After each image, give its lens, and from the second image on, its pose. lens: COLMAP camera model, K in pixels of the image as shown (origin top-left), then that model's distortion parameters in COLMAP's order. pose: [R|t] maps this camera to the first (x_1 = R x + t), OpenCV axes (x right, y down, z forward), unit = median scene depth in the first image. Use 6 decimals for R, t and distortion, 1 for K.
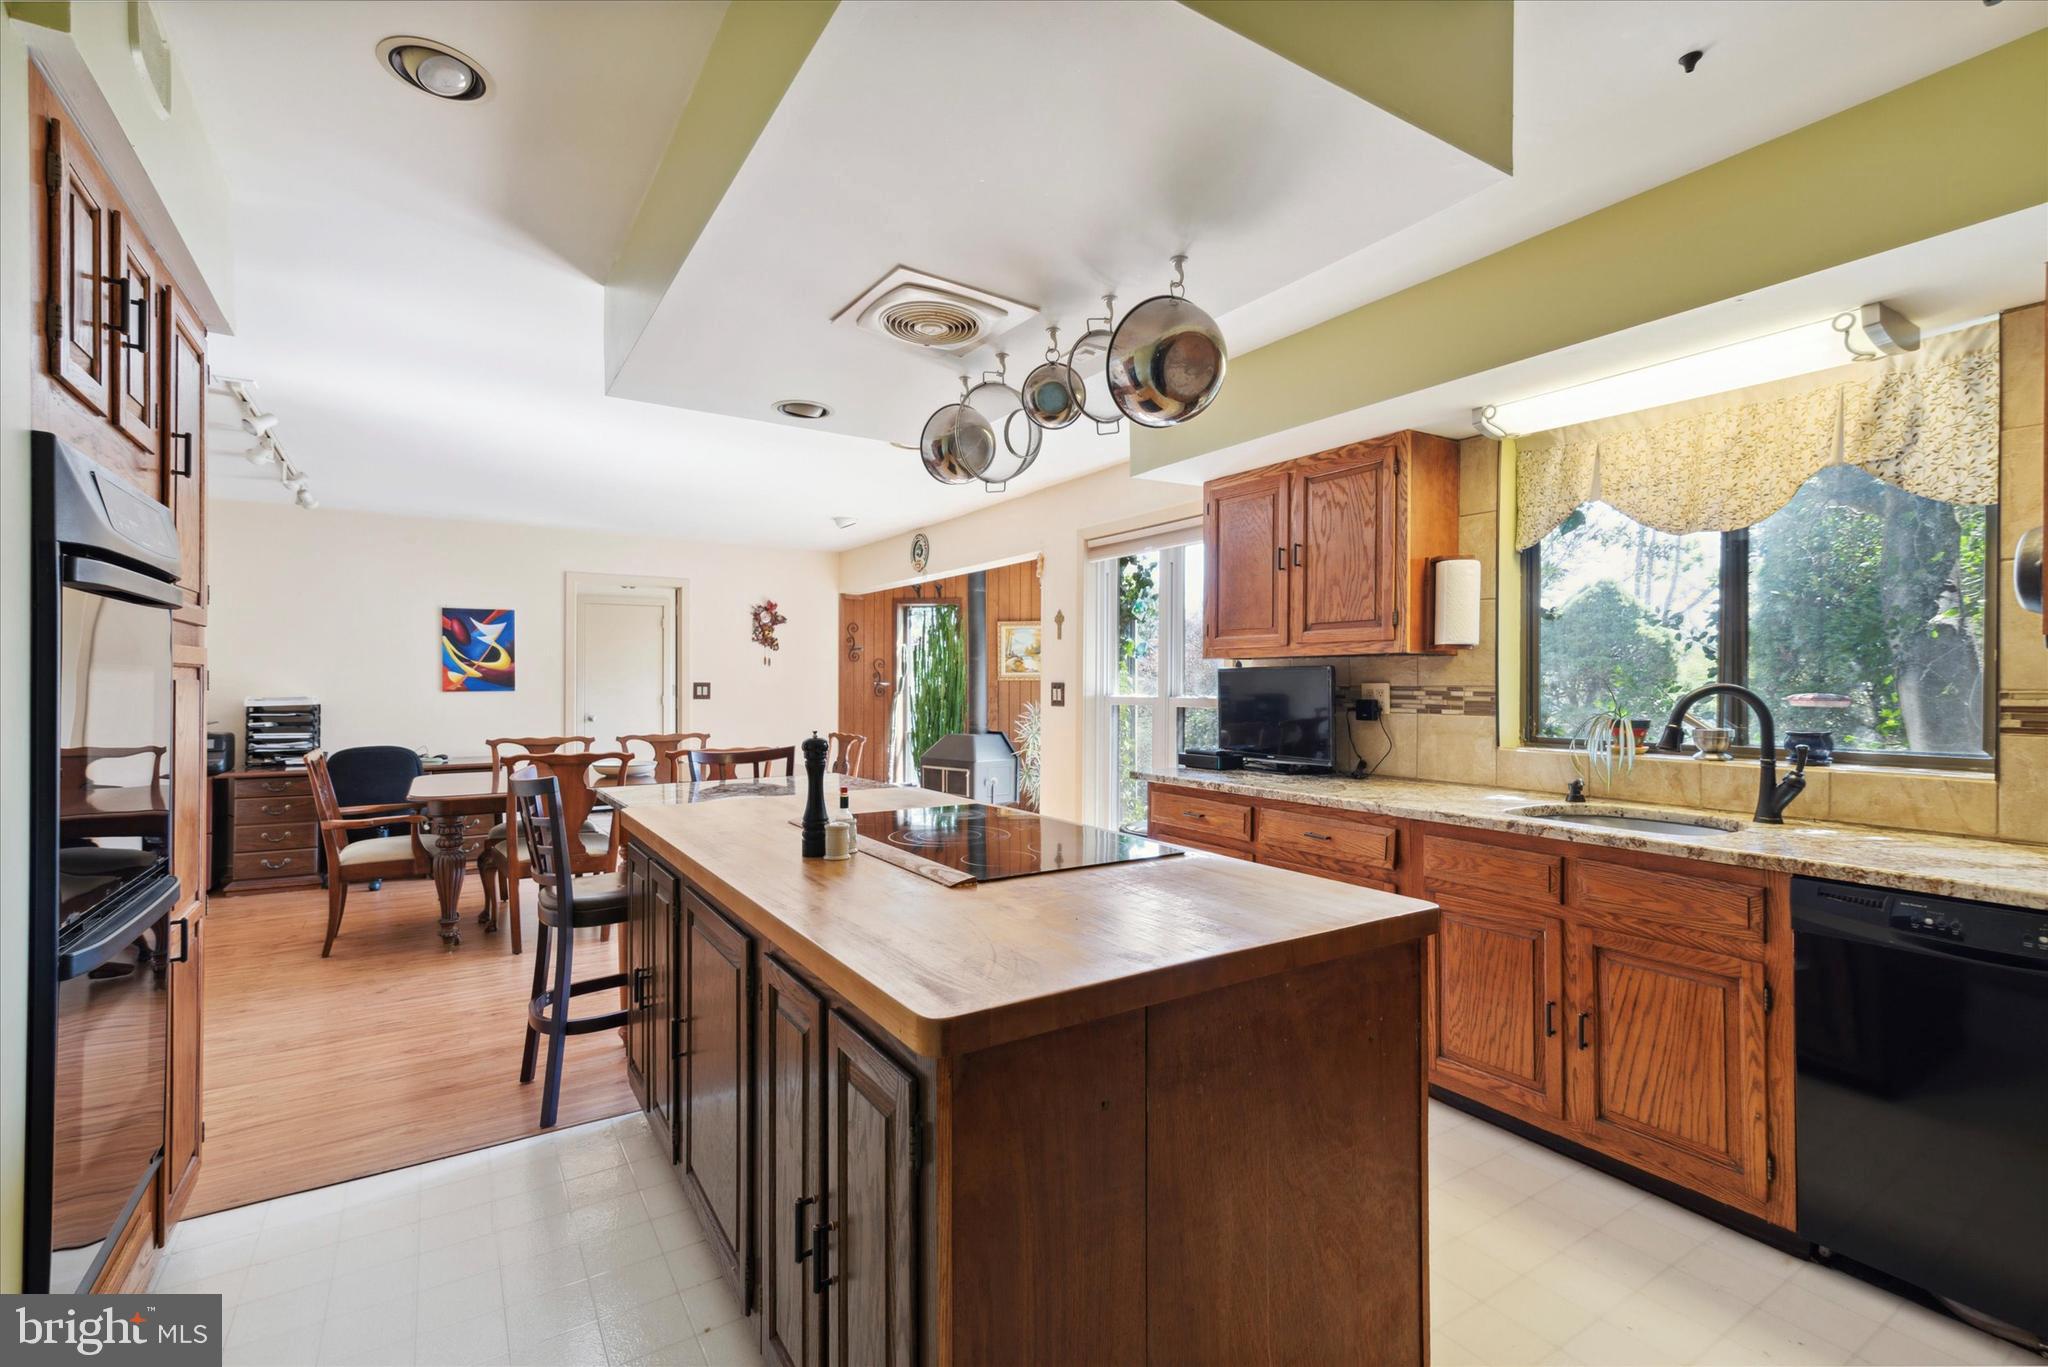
lens RADIAL K [[931.1, 0, 1039.9], [0, 931.1, 674.0], [0, 0, 1]] dist [0.014459, 0.000107]
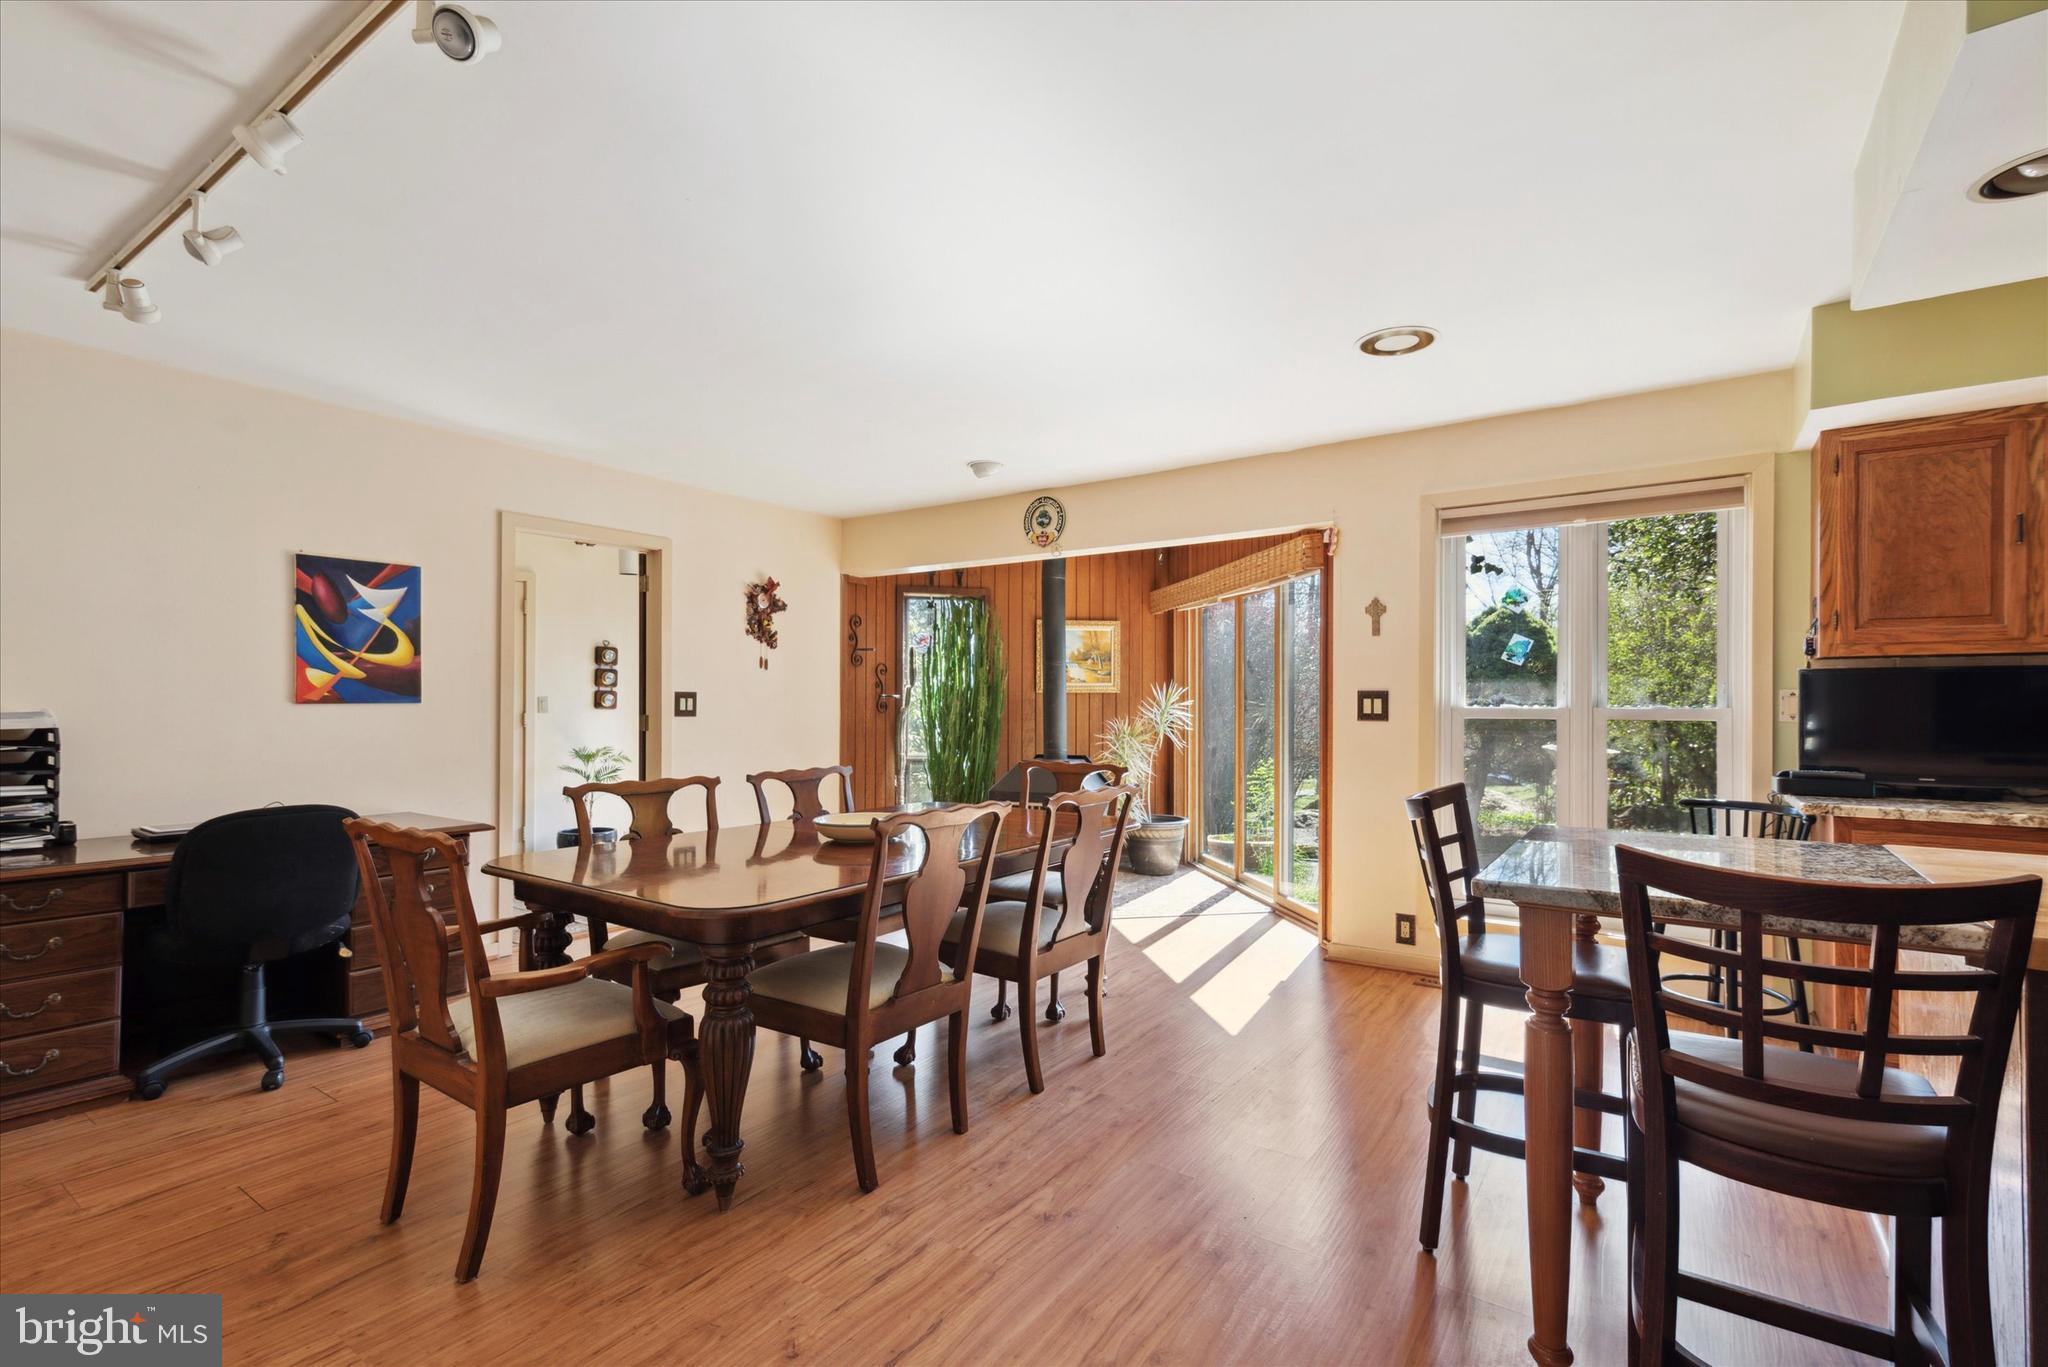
lens RADIAL K [[932.9, 0, 1027.4], [0, 932.9, 697.9], [0, 0, 1]] dist [0.013400, 0.000045]
pose [[0.924349, 0.003484, 0.381532, -0.436067], [-0.004908, 0.999984, 0.002760, 0.011512], [-0.381517, -0.004423, 0.924351, 0.304289]]
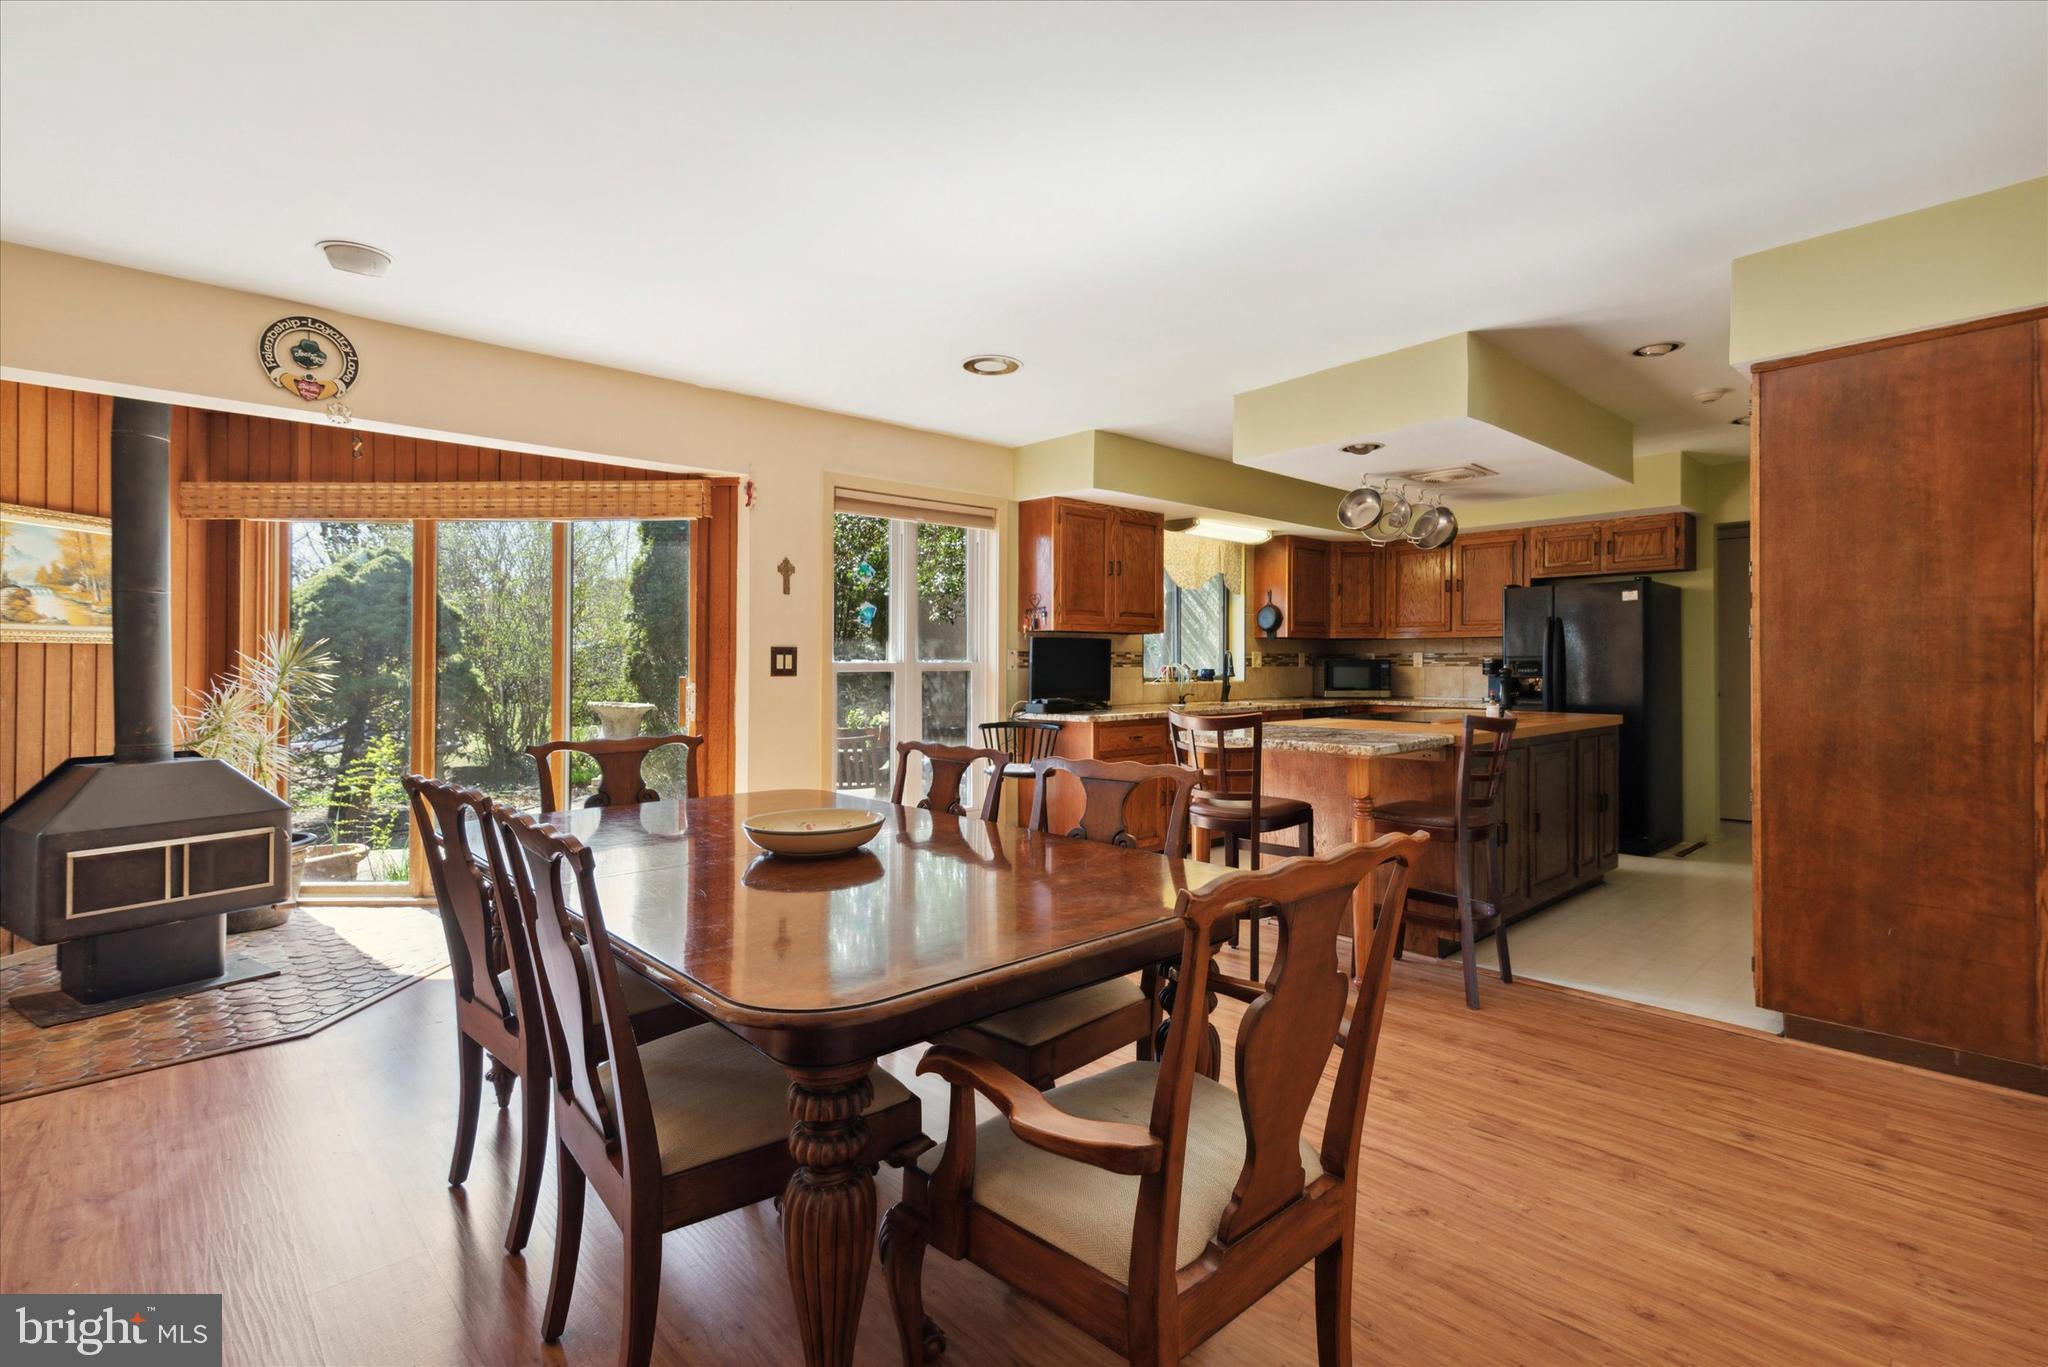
lens RADIAL K [[927.8, 0, 1072.8], [0, 927.8, 656.1], [0, 0, 1]] dist [0.011177, 0.000030]
pose [[-0.194144, 0.003523, 0.980967, -0.655472], [-0.005731, 0.999972, -0.004725, 0.015546], [-0.980956, -0.006539, -0.194118, 0.721596]]
